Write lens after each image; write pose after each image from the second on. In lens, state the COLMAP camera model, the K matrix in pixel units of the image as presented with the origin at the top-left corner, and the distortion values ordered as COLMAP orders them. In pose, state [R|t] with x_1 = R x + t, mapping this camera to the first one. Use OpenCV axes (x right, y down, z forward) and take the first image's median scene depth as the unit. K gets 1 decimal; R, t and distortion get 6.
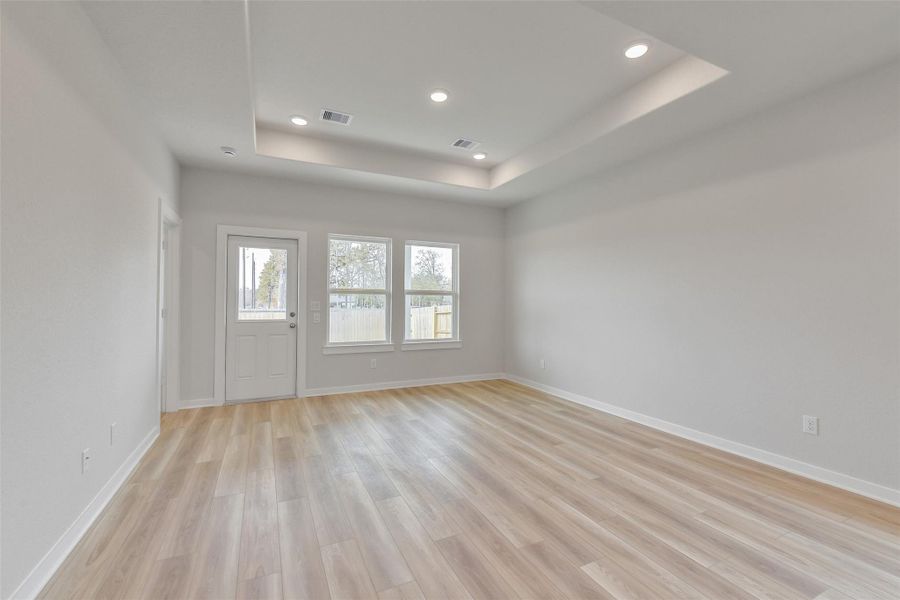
lens RADIAL K [[389.5, 0, 451.3], [0, 389.5, 296.4], [0, 0, 1]] dist [0.000798, -0.000727]
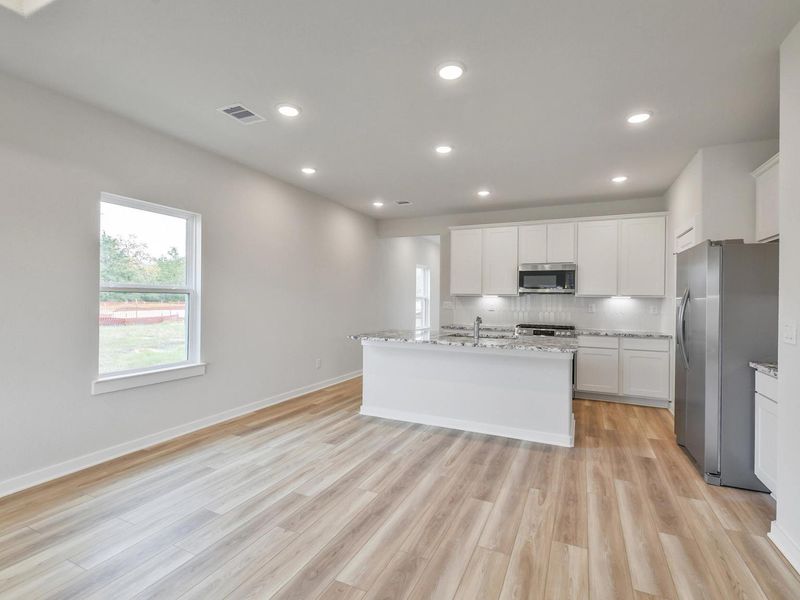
lens RADIAL K [[386.9, 0, 398.4], [0, 386.9, 300.1], [0, 0, 1]] dist [0.002173, -0.003585]
pose [[-0.630243, -0.017650, 0.776197, -0.226232], [-0.024570, 0.999694, 0.002782, -0.012971], [-0.776009, -0.017318, -0.630484, 0.541999]]
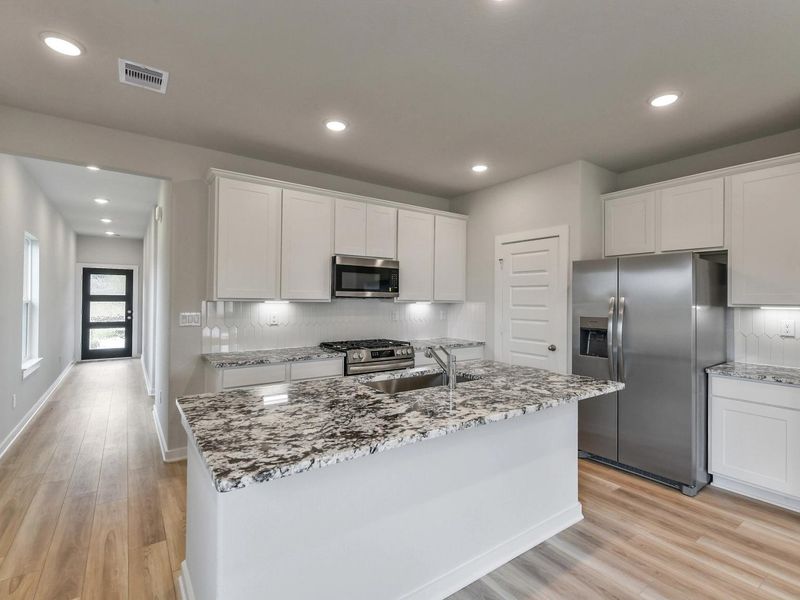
lens RADIAL K [[386.9, 0, 401.9], [0, 386.9, 297.3], [0, 0, 1]] dist [0.002173, -0.003585]
pose [[-0.985569, -0.016710, -0.168447, 0.554471], [-0.013806, 0.999735, -0.018399, -0.030158], [0.168709, -0.015808, -0.985539, 0.280463]]
